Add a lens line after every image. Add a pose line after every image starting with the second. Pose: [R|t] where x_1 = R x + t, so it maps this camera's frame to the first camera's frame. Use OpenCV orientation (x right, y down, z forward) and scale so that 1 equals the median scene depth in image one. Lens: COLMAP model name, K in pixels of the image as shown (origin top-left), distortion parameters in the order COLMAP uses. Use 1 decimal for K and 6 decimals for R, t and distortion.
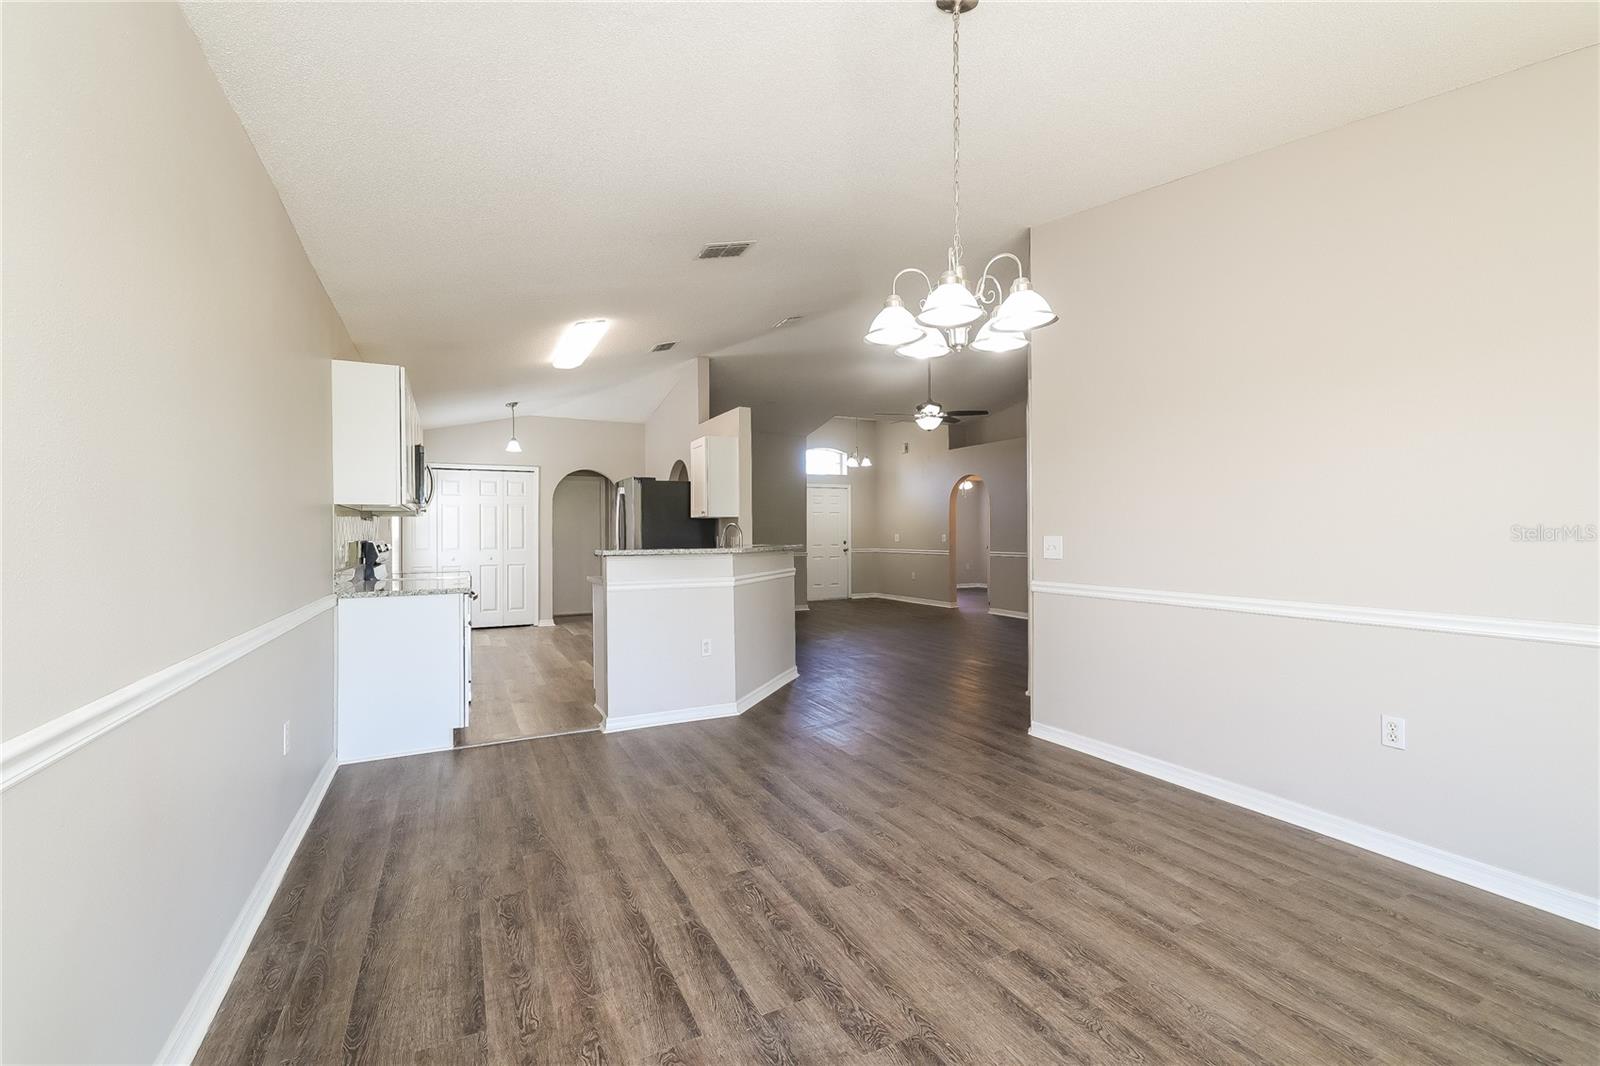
lens RADIAL K [[682.0, 0, 819.1], [0, 682.0, 518.0], [0, 0, 1]] dist [0.000767, 0.000307]
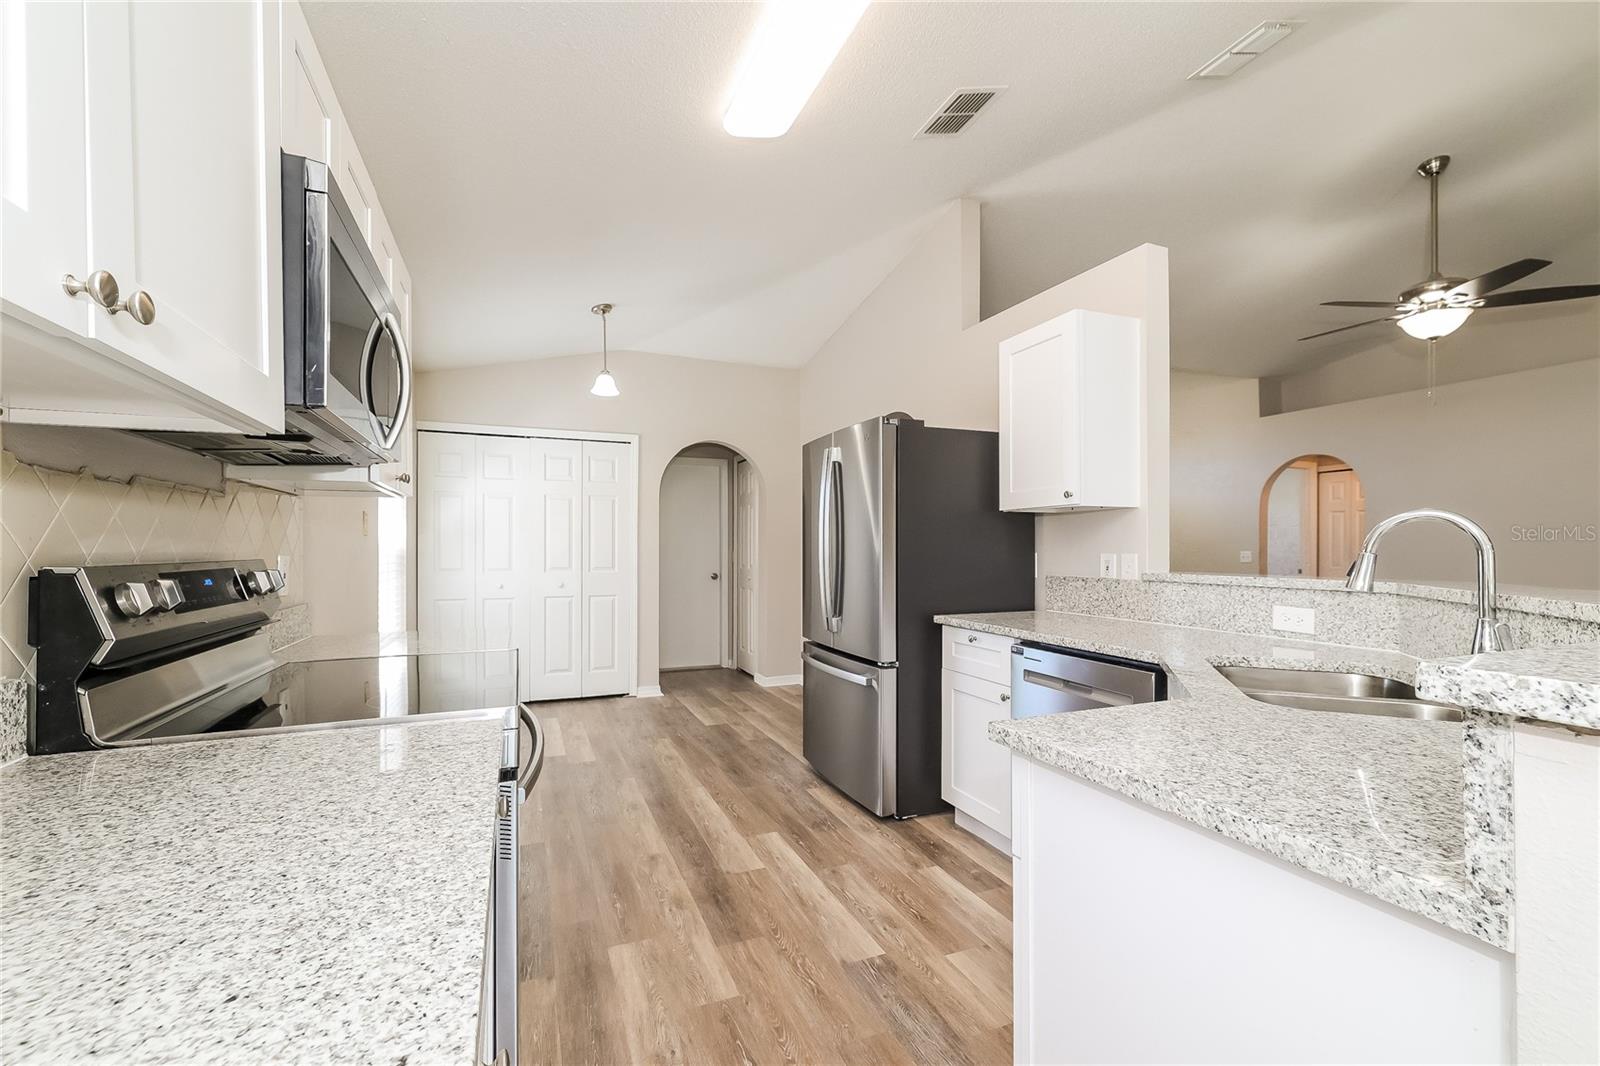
lens RADIAL K [[672.9, 0, 792.0], [0, 672.9, 544.6], [0, 0, 1]] dist [0.000372, 0.000061]
pose [[0.993581, 0.011883, -0.112499, -0.217056], [-0.010324, 0.999843, 0.014427, 0.013487], [0.112652, -0.013173, 0.993547, 0.442183]]
